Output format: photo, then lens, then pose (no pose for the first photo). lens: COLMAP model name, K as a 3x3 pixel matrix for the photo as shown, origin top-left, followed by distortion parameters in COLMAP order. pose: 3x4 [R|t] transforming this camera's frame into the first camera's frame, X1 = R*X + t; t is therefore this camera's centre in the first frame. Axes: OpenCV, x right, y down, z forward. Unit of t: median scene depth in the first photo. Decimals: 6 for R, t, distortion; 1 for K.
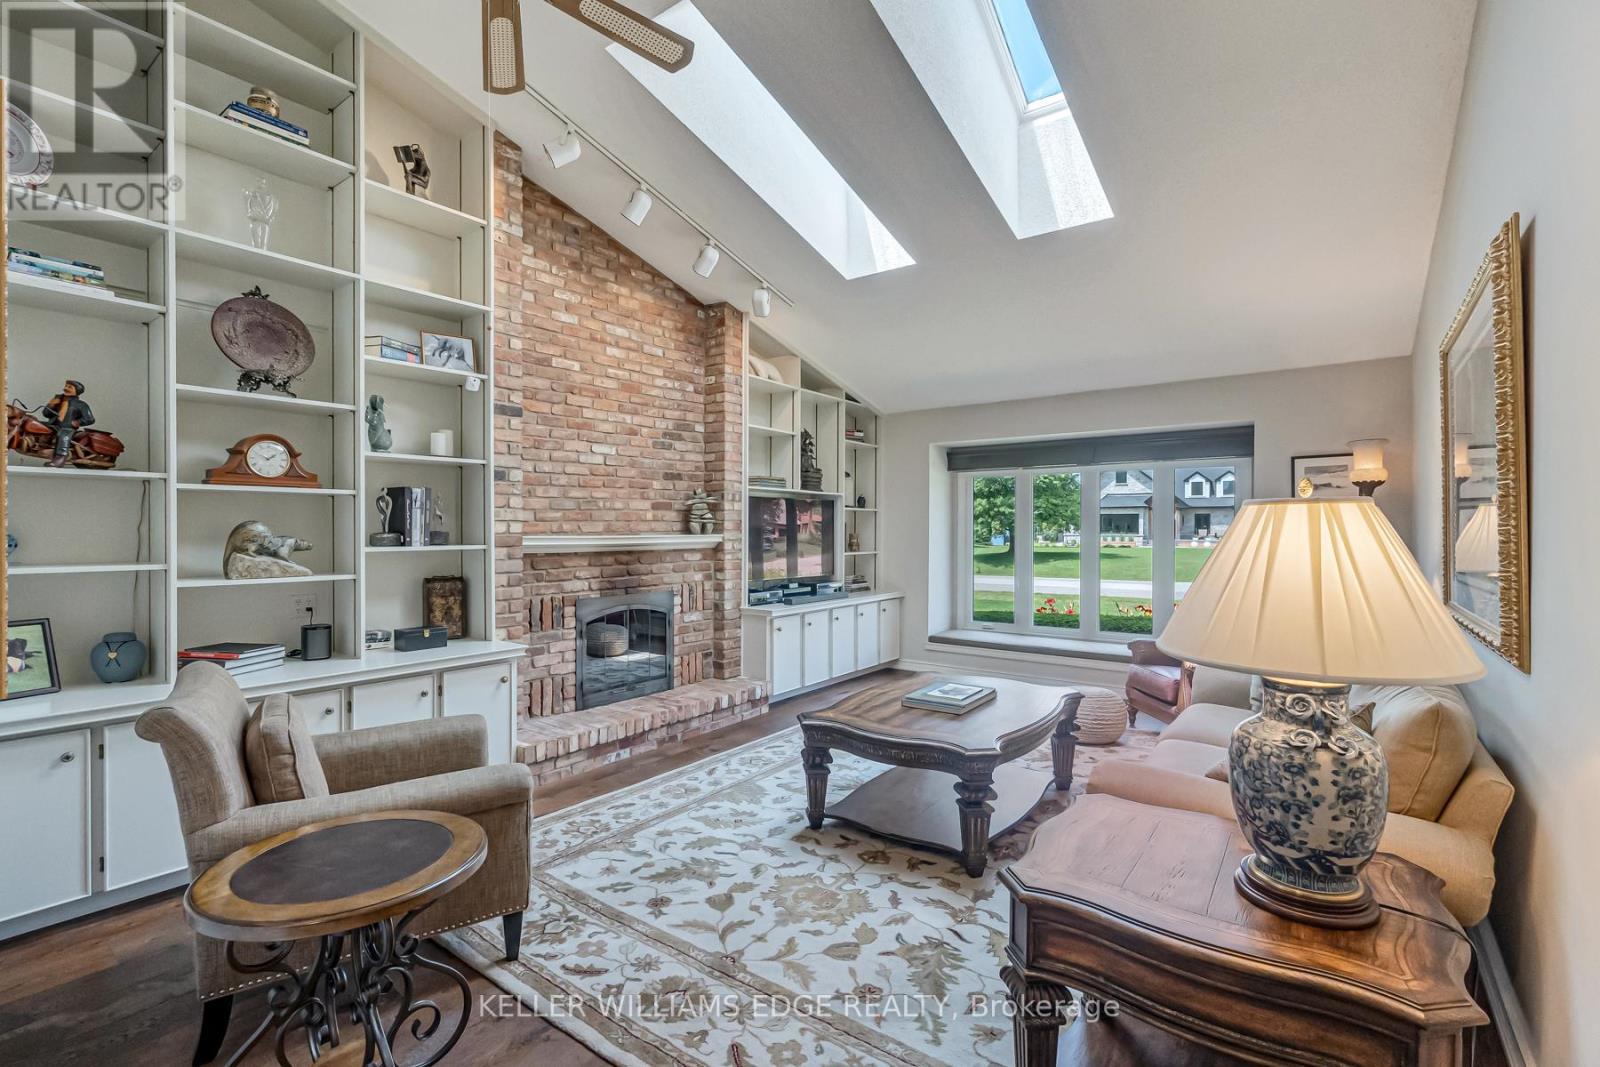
lens RADIAL K [[731.4, 0, 800.4], [0, 731.4, 528.5], [0, 0, 1]] dist [-0.002946, -0.000339]
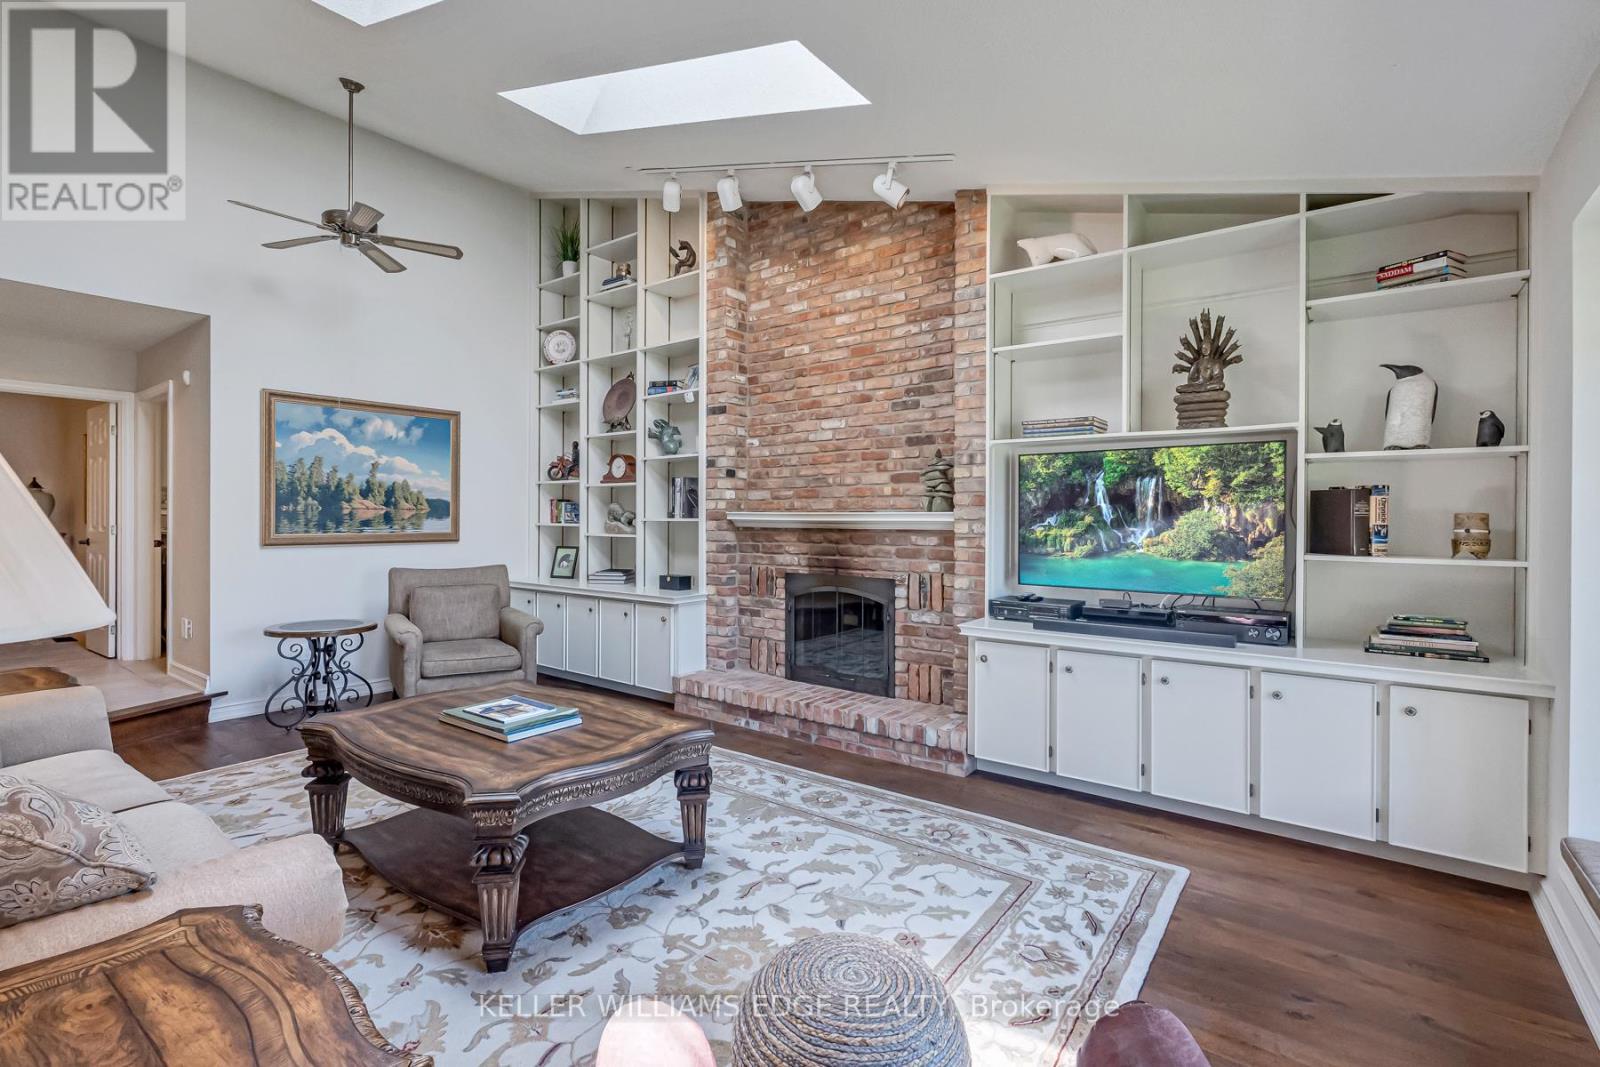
lens RADIAL K [[736.2, 0, 803.7], [0, 736.2, 517.3], [0, 0, 1]] dist [-0.012450, 0.000284]
pose [[-0.006625, -0.002645, -0.999975, 0.701471], [-0.006829, 0.999973, -0.002600, 0.018541], [0.999955, 0.006812, -0.006643, 0.957712]]
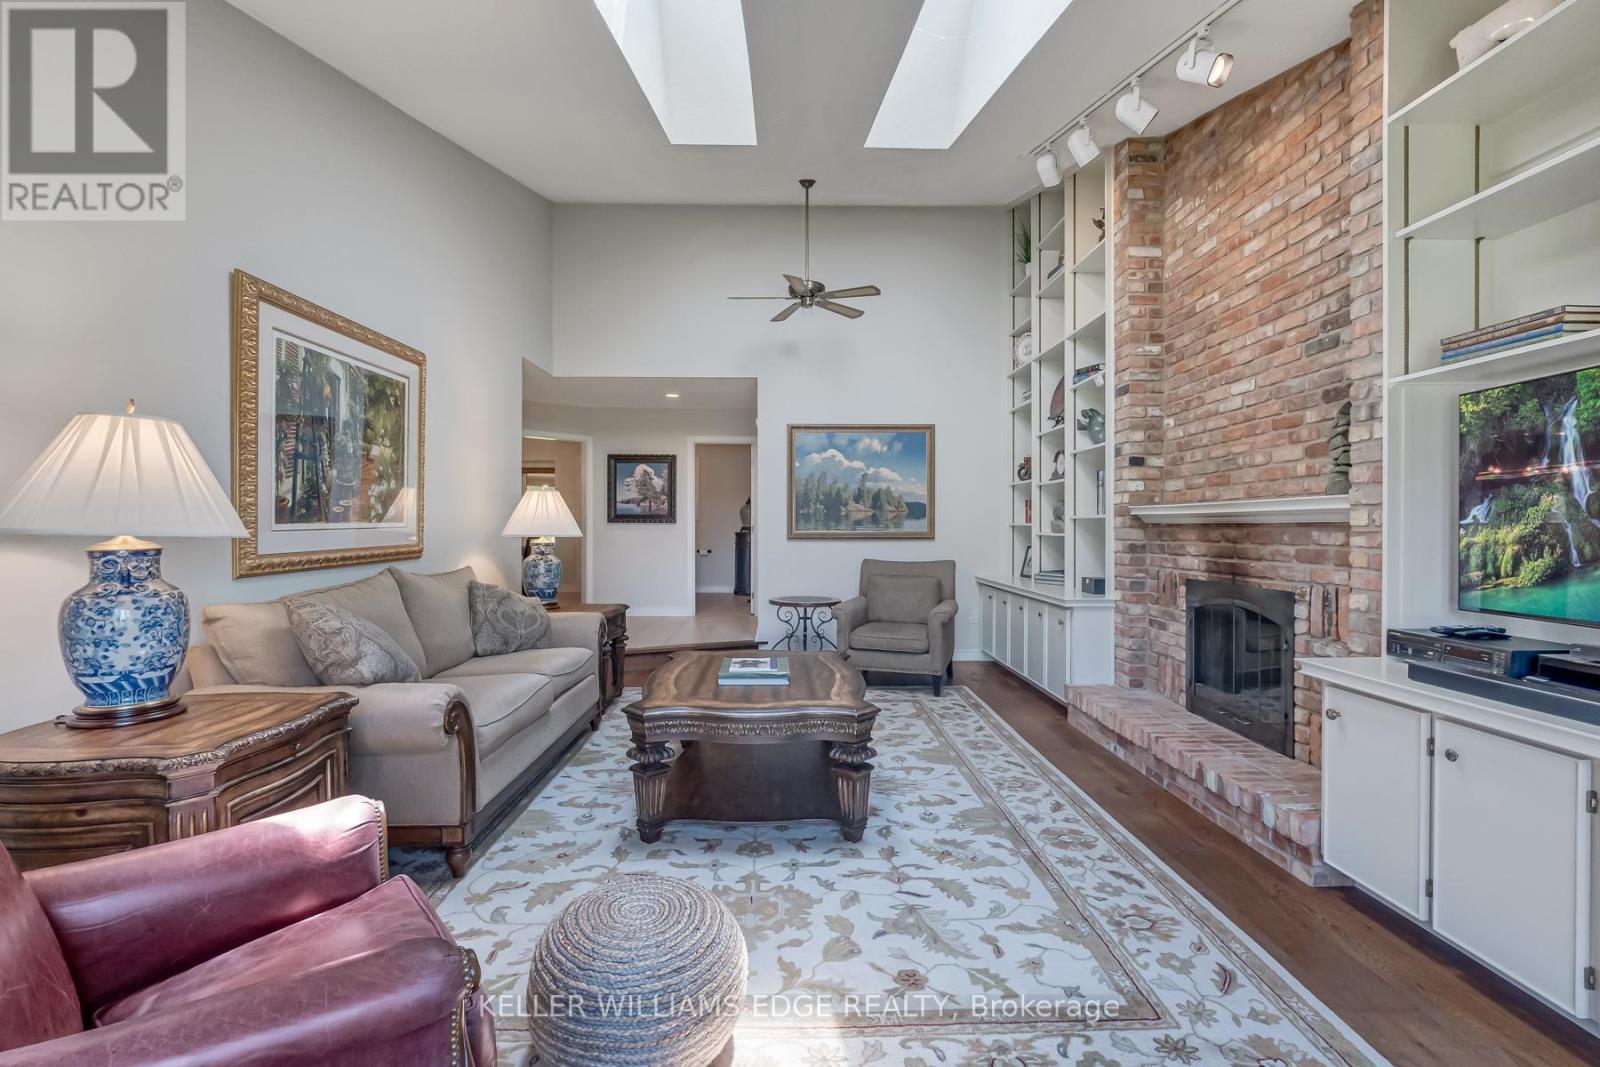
lens RADIAL K [[731.4, 0, 800.4], [0, 731.4, 528.5], [0, 0, 1]] dist [-0.002946, -0.000339]
pose [[-0.788280, -0.001398, -0.615316, 0.535503], [-0.004737, 0.999982, 0.003796, 0.034588], [0.615299, 0.005907, -0.788272, 1.295066]]
